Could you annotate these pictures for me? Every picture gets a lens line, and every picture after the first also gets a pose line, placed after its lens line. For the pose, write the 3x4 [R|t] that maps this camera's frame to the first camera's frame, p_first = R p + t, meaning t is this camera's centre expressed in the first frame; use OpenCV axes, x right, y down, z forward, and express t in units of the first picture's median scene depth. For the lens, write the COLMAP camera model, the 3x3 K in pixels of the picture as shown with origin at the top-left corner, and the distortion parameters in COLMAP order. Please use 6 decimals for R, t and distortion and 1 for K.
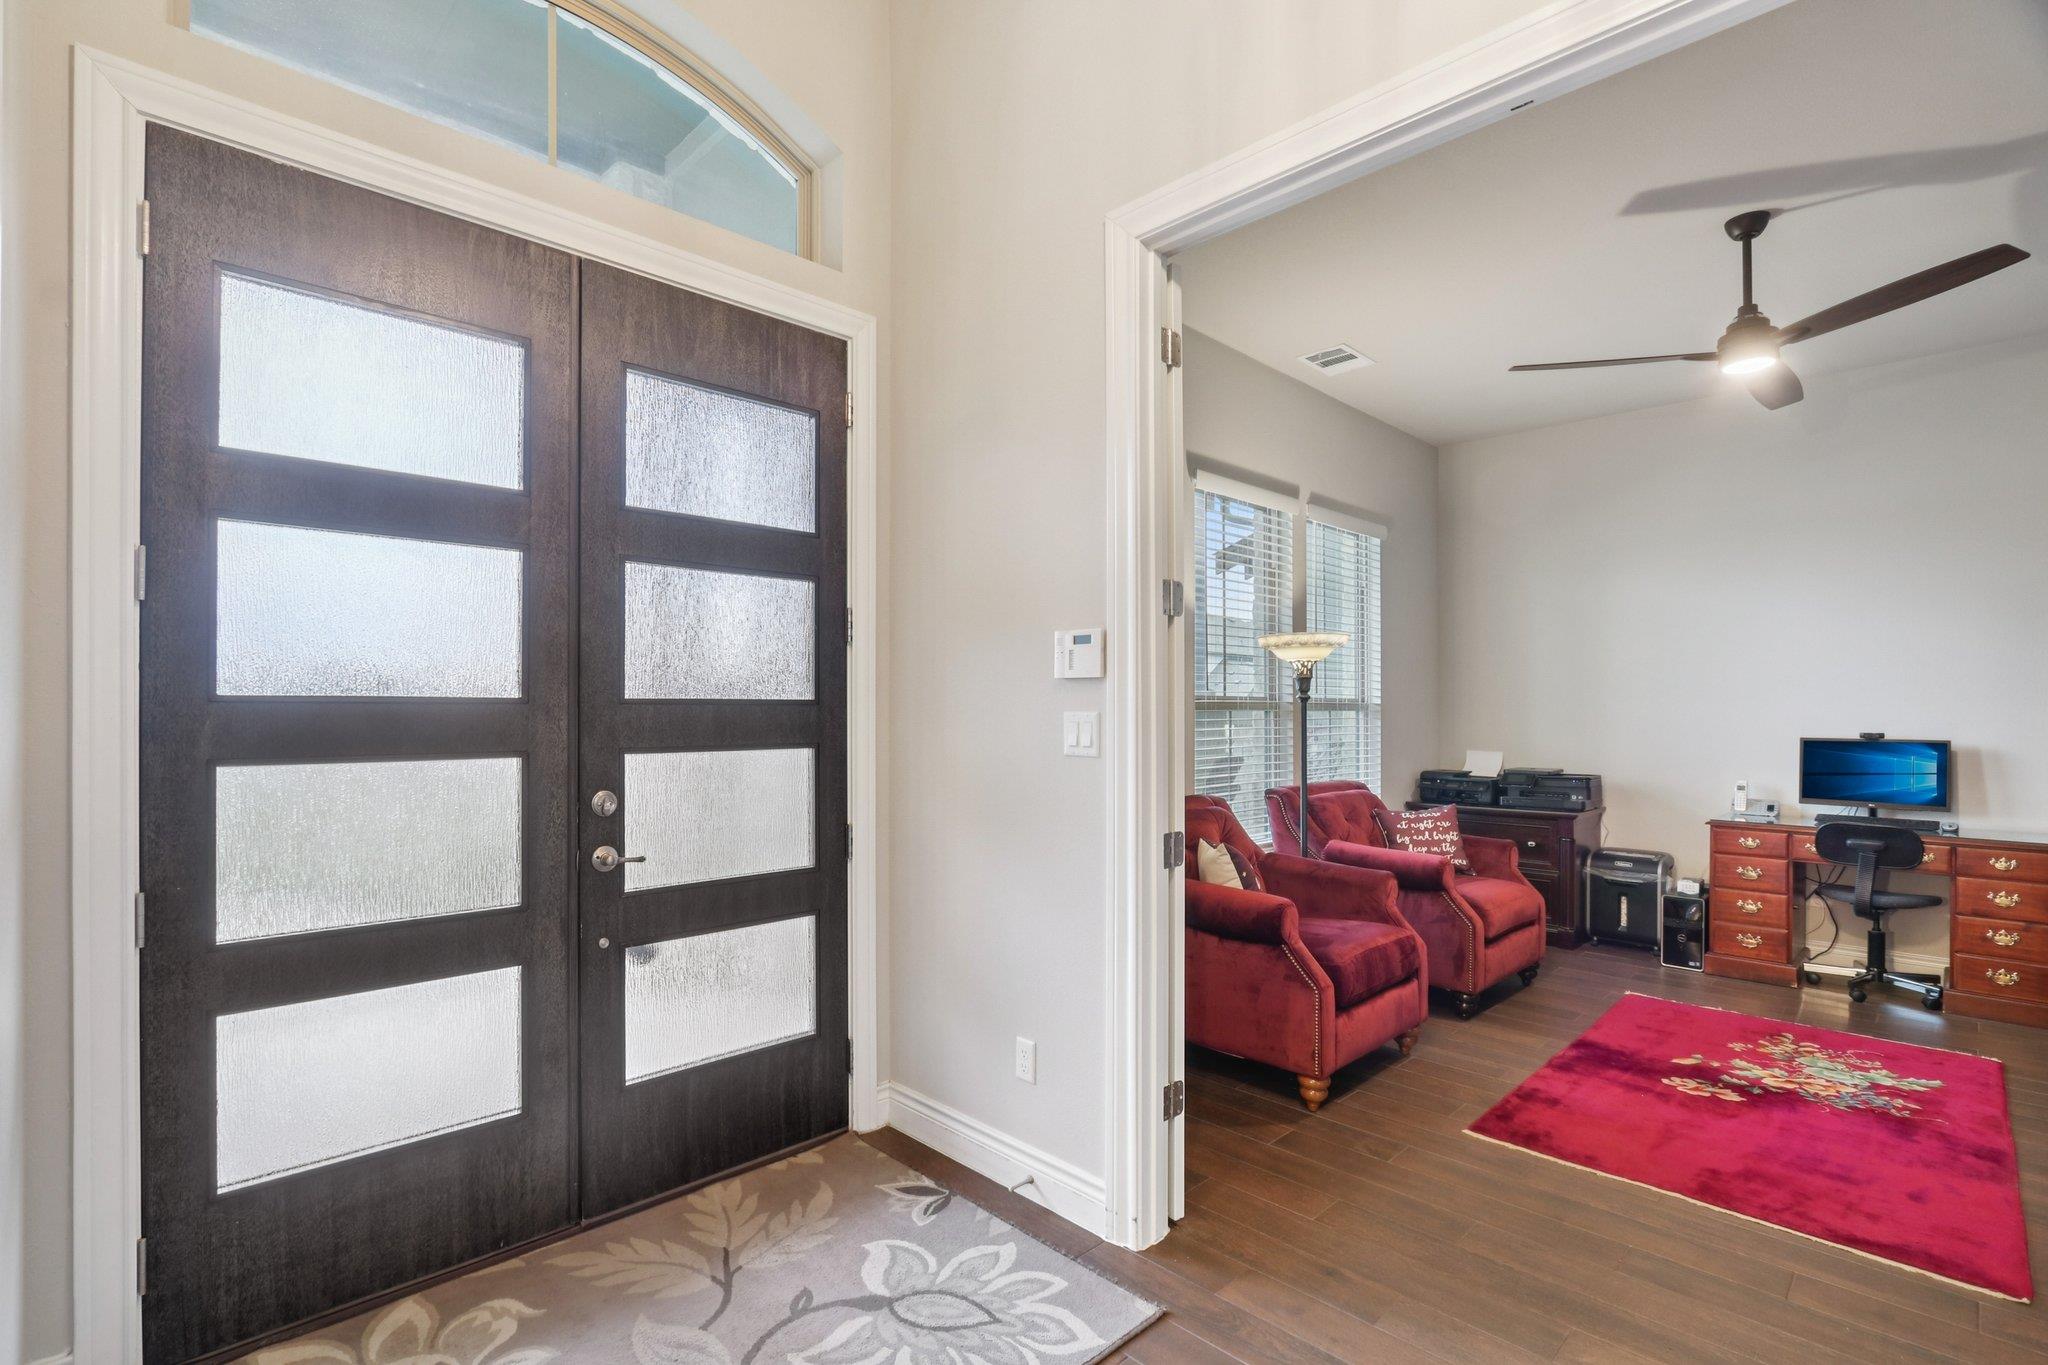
lens RADIAL K [[945.7, 0, 989.6], [0, 945.7, 696.6], [0, 0, 1]] dist [-0.018662, 0.003640]
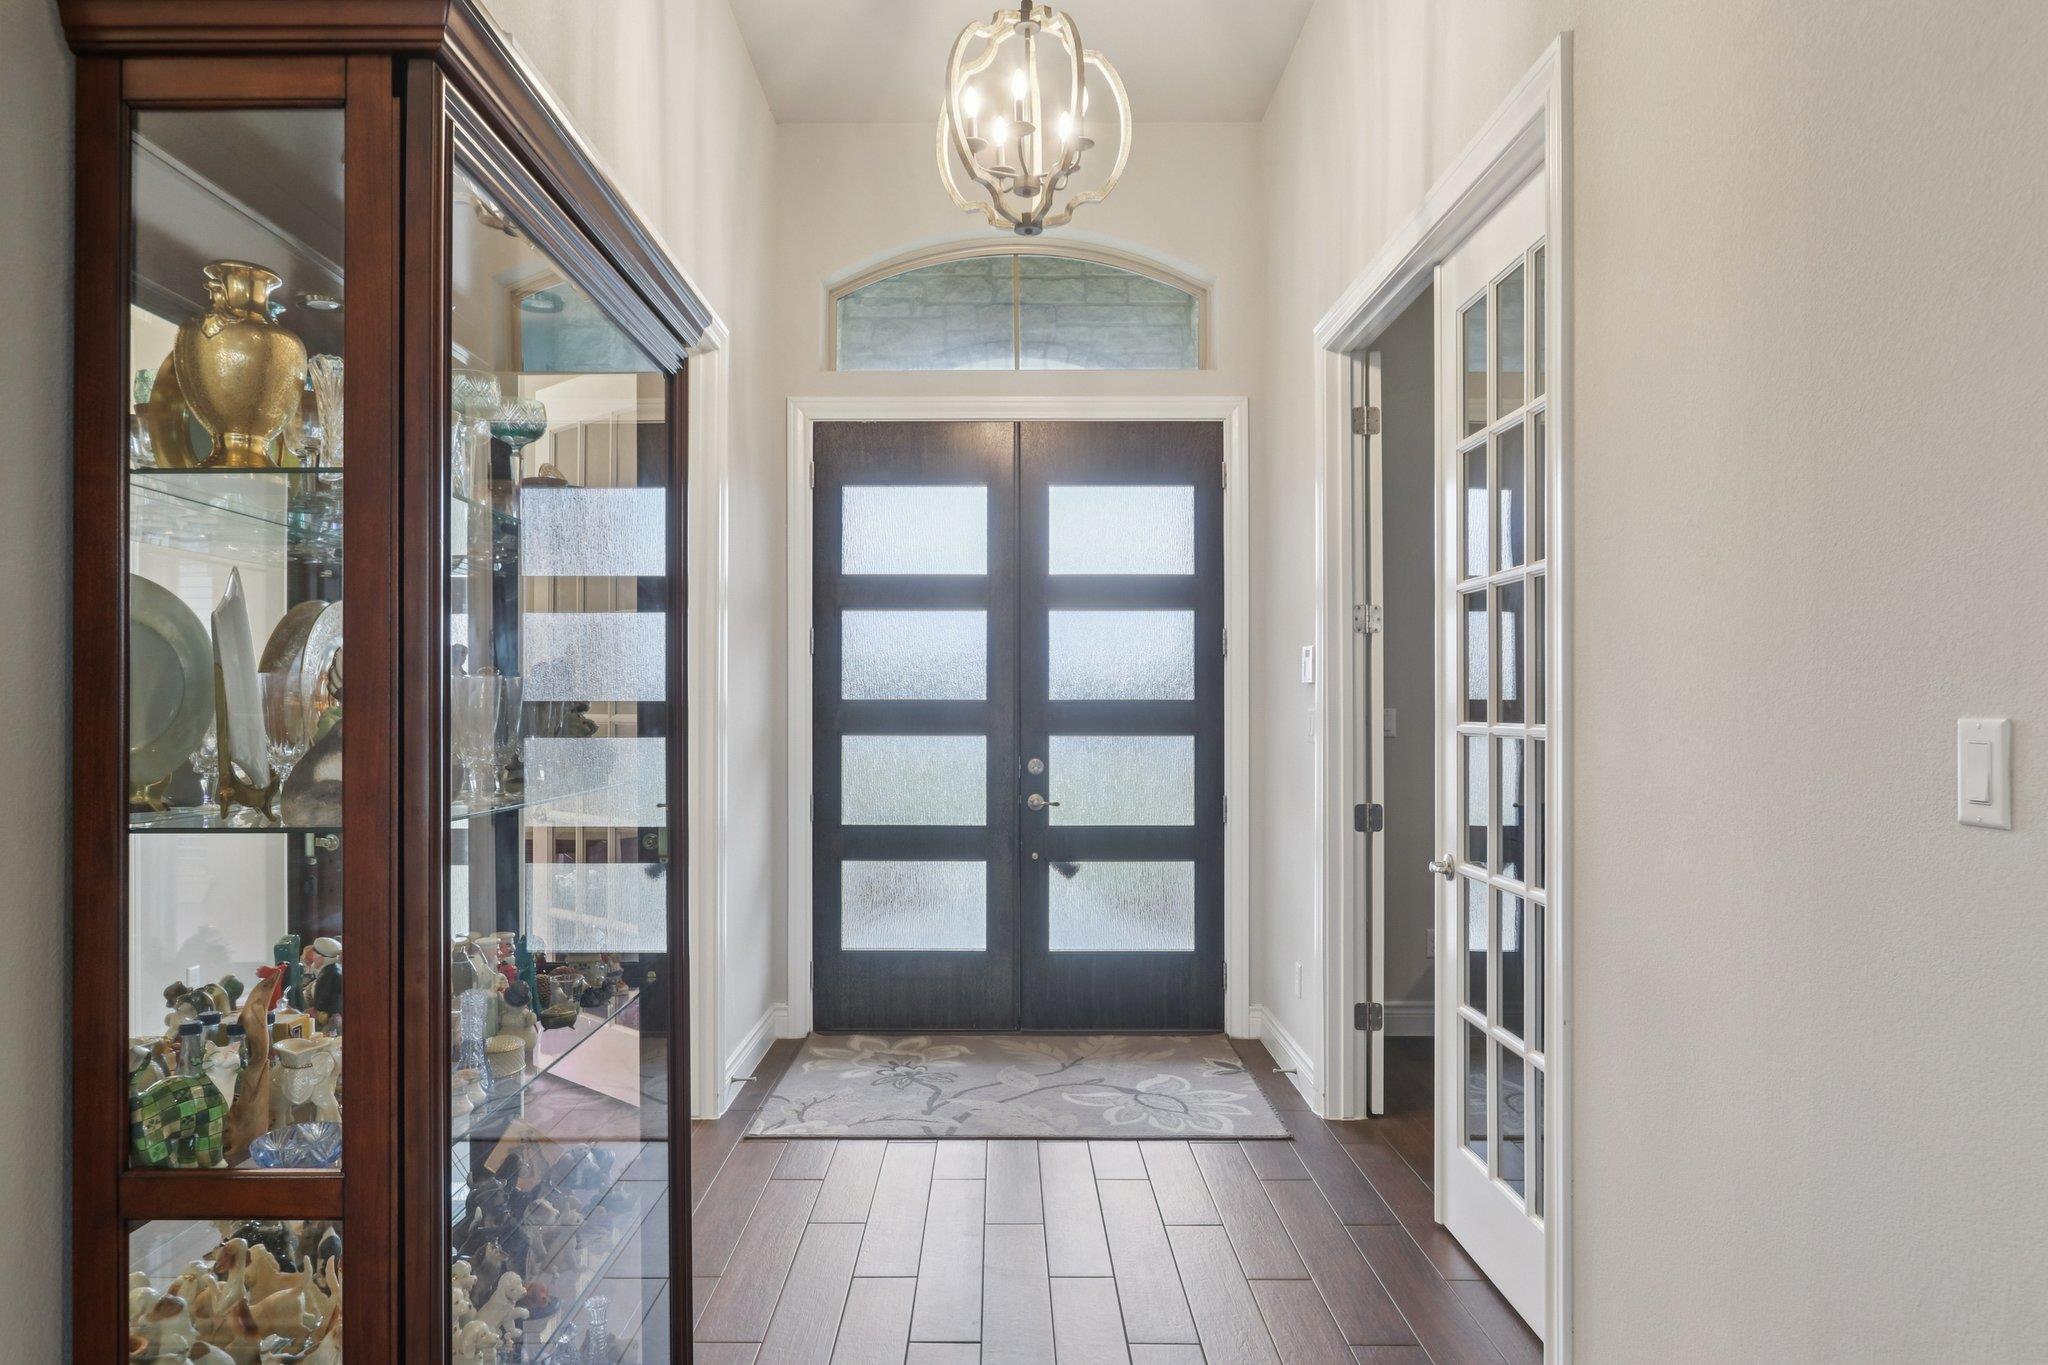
lens RADIAL K [[1290.3, 0, 1013.6], [0, 1290.3, 684.5], [0, 0, 1]] dist [-0.016054, 0.001029]
pose [[0.728024, -0.010946, -0.685464, 0.677461], [0.004152, 0.999925, -0.011558, 0.000746], [0.685539, 0.005568, 0.728015, -0.383989]]
